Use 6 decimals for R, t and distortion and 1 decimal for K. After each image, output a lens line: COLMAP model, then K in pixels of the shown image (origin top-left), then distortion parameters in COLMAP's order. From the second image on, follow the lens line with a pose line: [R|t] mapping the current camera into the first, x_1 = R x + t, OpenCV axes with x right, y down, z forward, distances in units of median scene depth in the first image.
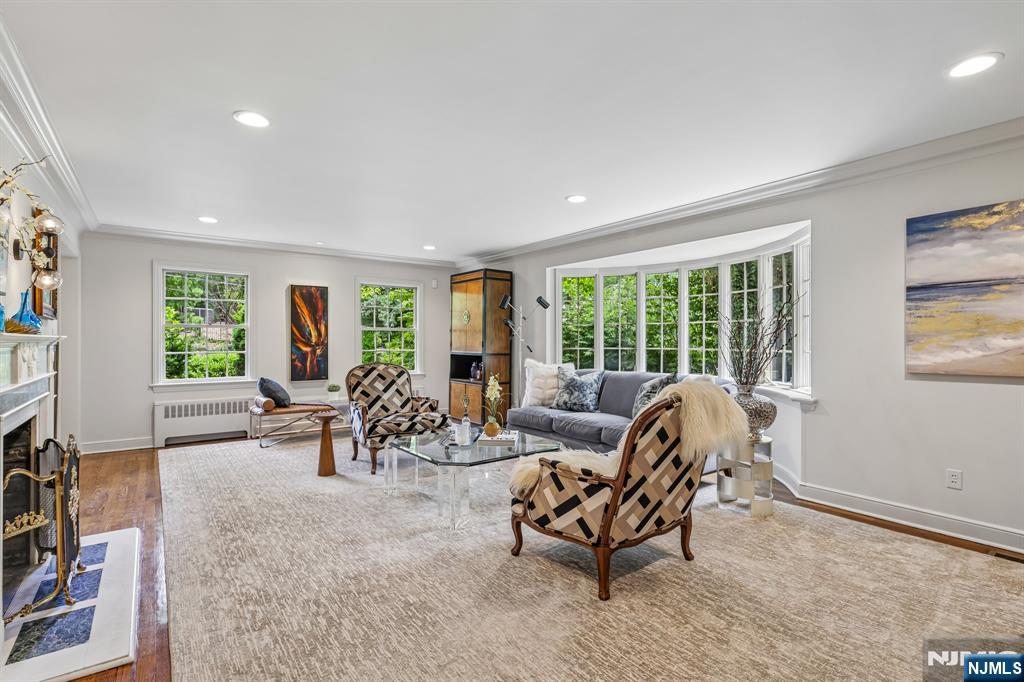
lens RADIAL K [[483.8, 0, 508.0], [0, 483.8, 338.5], [0, 0, 1]] dist [0.001720, 0.000314]
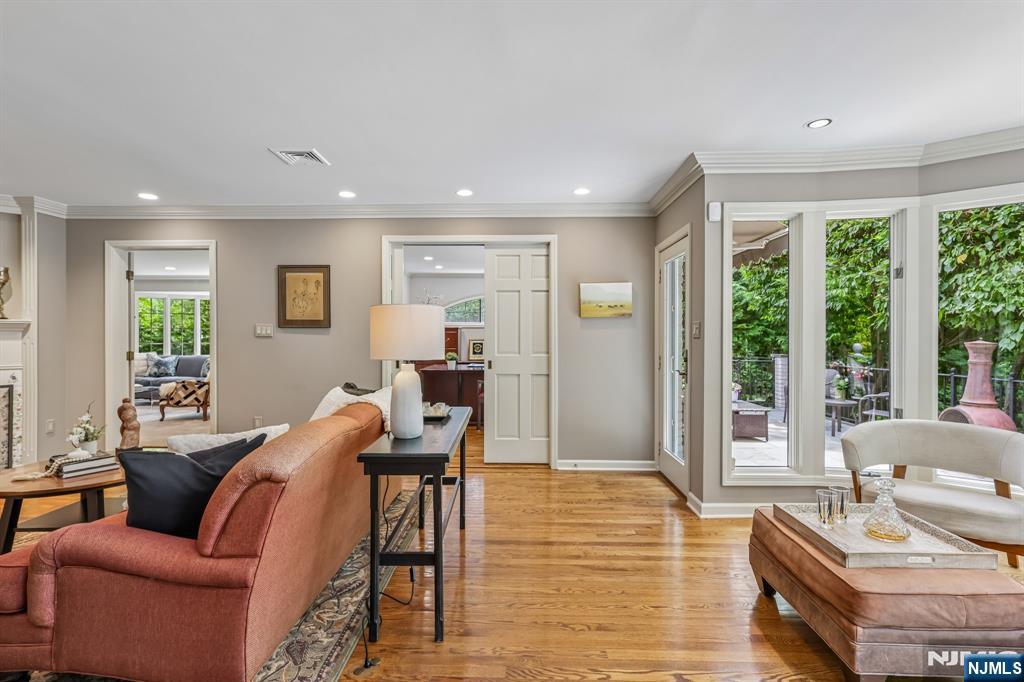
lens RADIAL K [[483.8, 0, 508.0], [0, 483.8, 338.5], [0, 0, 1]] dist [0.001720, 0.000314]
pose [[0.615800, 0.002922, 0.787897, -0.973452], [-0.006696, 0.999976, 0.001526, -0.014834], [-0.787874, -0.006215, 0.615805, -2.263171]]
